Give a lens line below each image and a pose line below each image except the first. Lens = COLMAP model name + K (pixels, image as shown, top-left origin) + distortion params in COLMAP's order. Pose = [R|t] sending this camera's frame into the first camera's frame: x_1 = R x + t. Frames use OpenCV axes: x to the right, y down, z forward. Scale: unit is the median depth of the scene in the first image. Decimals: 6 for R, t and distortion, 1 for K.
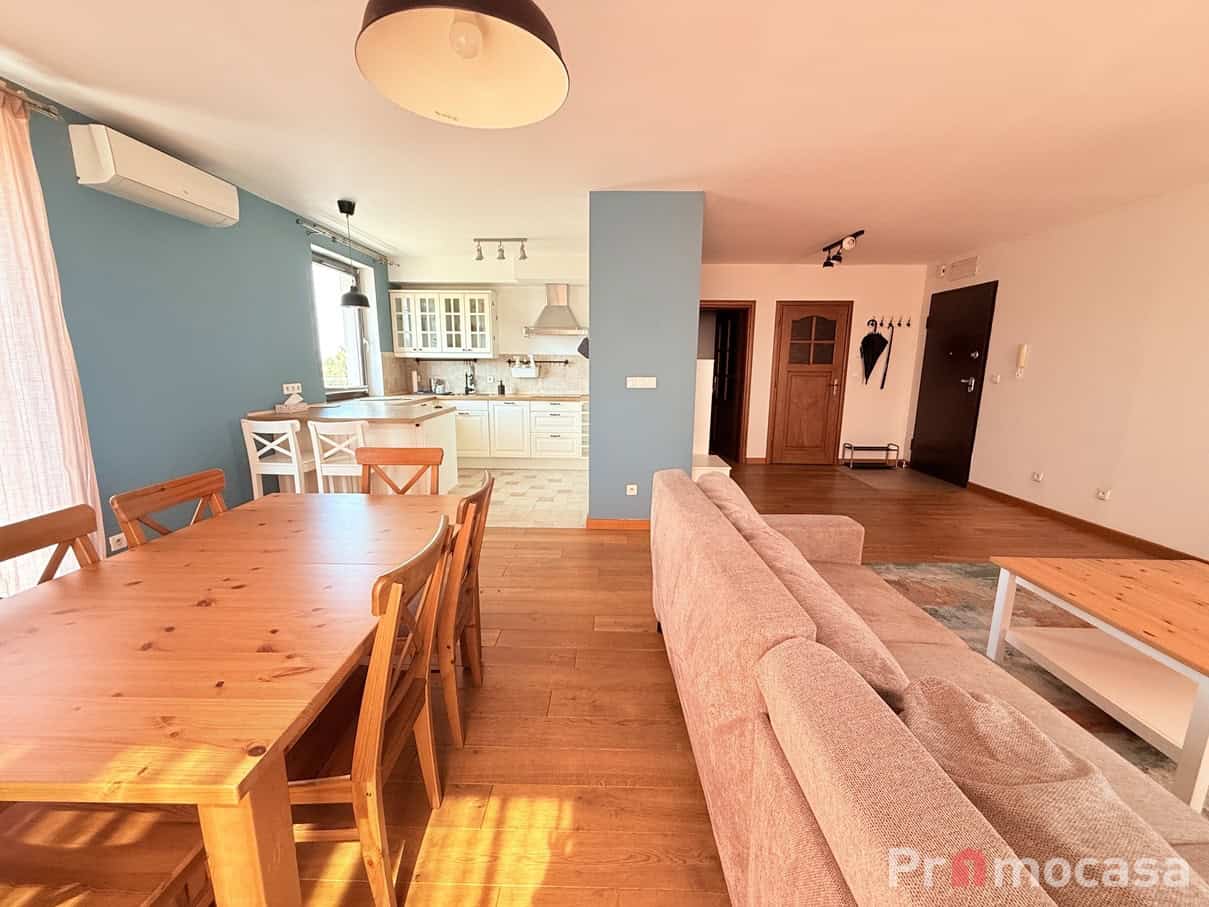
lens RADIAL K [[483.2, 0, 601.2], [0, 483.2, 453.0], [0, 0, 1]] dist [0.000723, 0.000349]
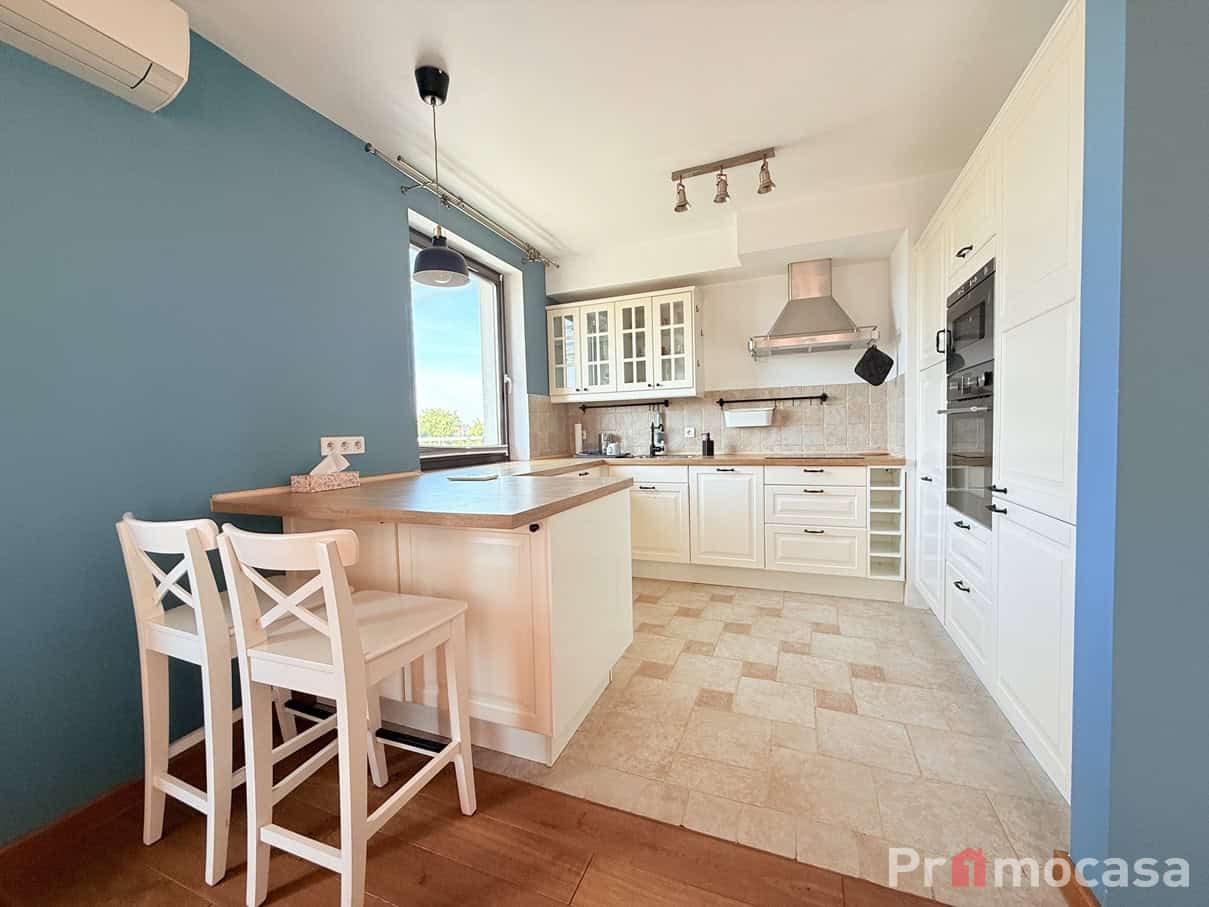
lens RADIAL K [[483.2, 0, 601.2], [0, 483.2, 453.0], [0, 0, 1]] dist [0.000723, 0.000349]
pose [[0.932486, -0.017327, -0.360790, -0.120046], [-0.031980, 0.990966, -0.130246, -0.043901], [0.359788, 0.132990, 0.923508, 0.416159]]
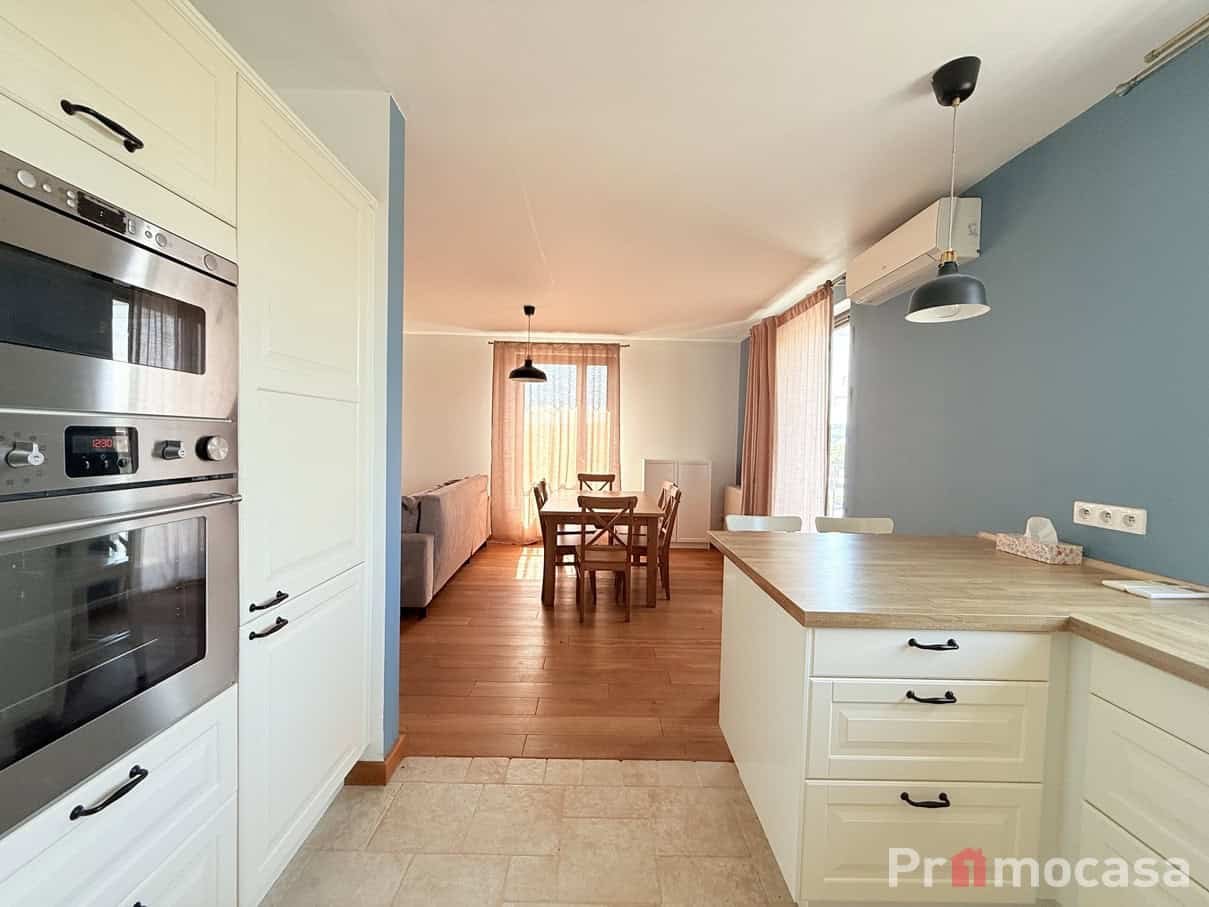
lens RADIAL K [[483.2, 0, 601.2], [0, 483.2, 453.0], [0, 0, 1]] dist [0.000723, 0.000349]
pose [[-0.999149, -0.029148, -0.029192, -0.140865], [-0.034820, 0.975354, 0.217881, -0.177734], [0.022121, 0.218712, -0.975539, 0.944004]]
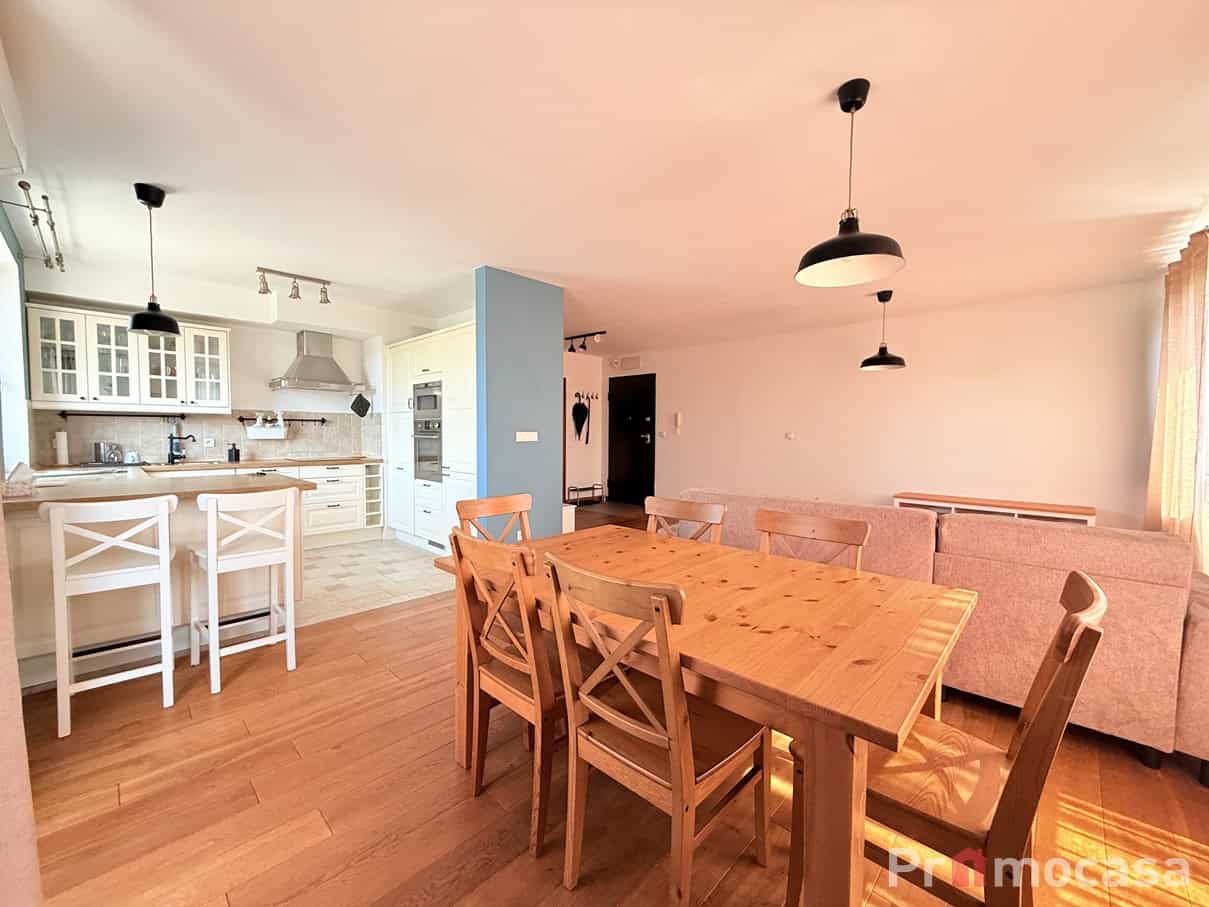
lens RADIAL K [[483.2, 0, 601.2], [0, 483.2, 453.0], [0, 0, 1]] dist [0.000723, 0.000349]
pose [[0.683458, -0.034627, 0.729168, -0.388595], [0.133570, 0.987943, -0.078281, 0.002234], [-0.717666, 0.150897, 0.679843, 0.071991]]
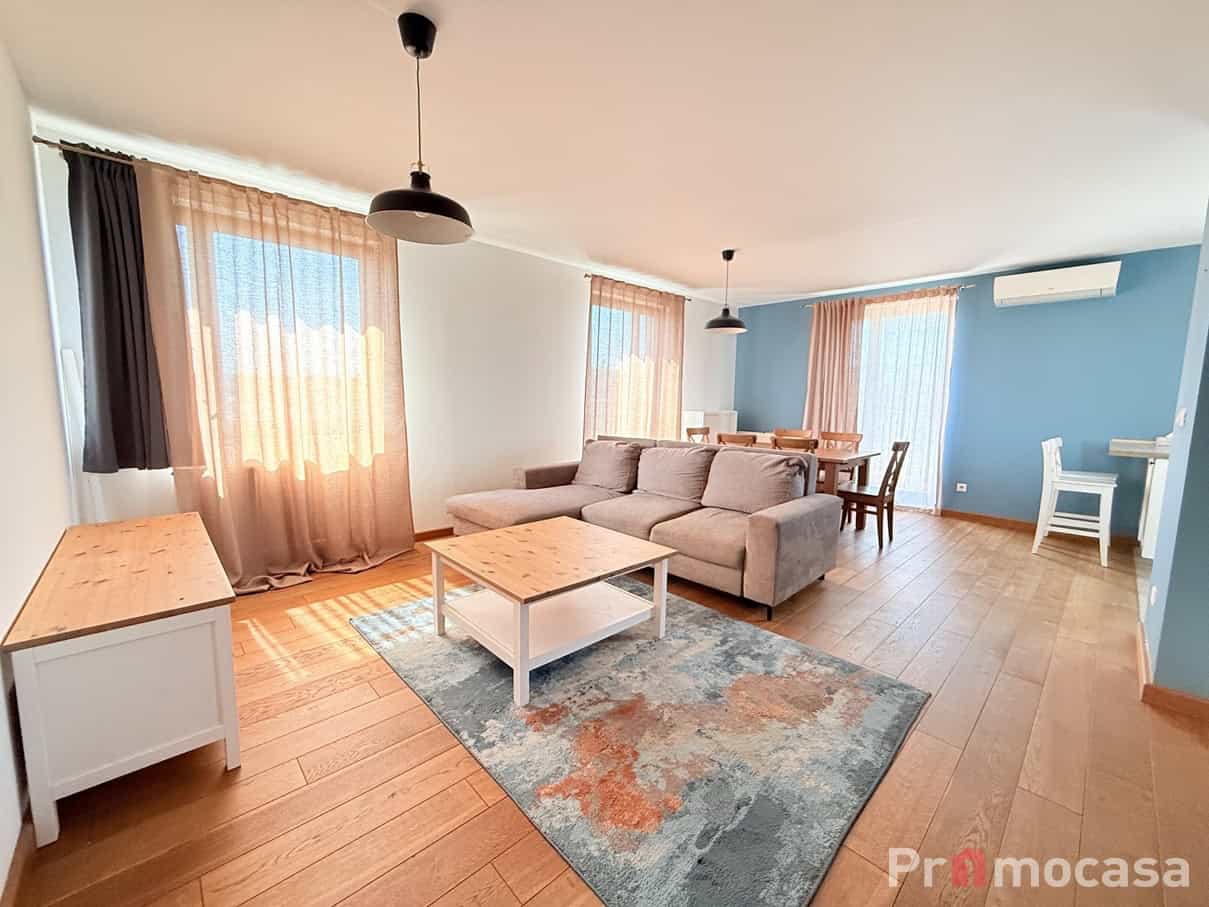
lens RADIAL K [[483.2, 0, 601.2], [0, 483.2, 453.0], [0, 0, 1]] dist [0.000723, 0.000349]
pose [[-0.717946, 0.058003, -0.693678, 0.620964], [-0.152327, 0.959279, 0.237867, -0.085011], [0.679228, 0.276442, -0.679874, 0.580992]]
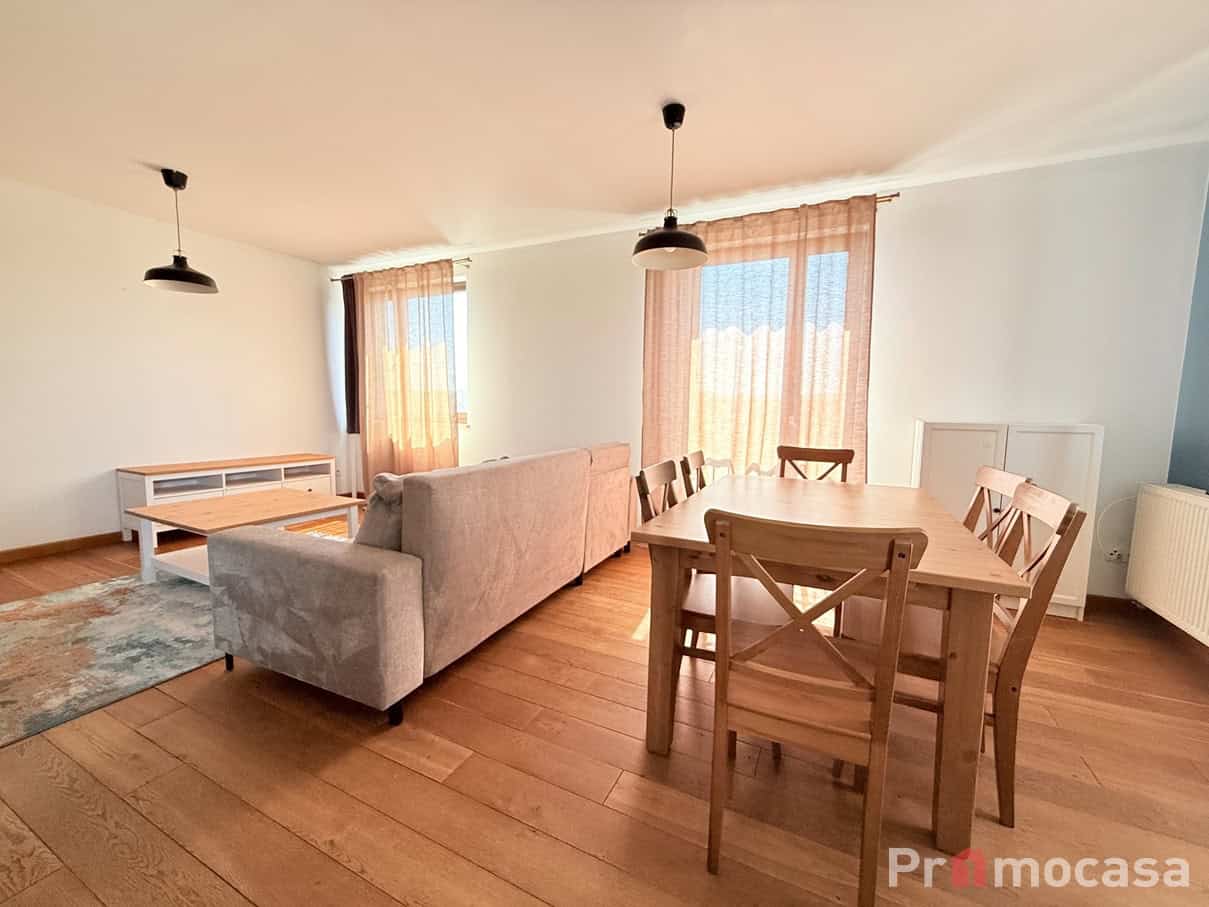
lens RADIAL K [[483.2, 0, 601.2], [0, 483.2, 453.0], [0, 0, 1]] dist [0.000723, 0.000349]
pose [[-0.904560, -0.067823, 0.420917, -0.171100], [0.053679, 0.961292, 0.270252, -0.075310], [-0.422954, 0.267054, -0.865906, 0.567245]]
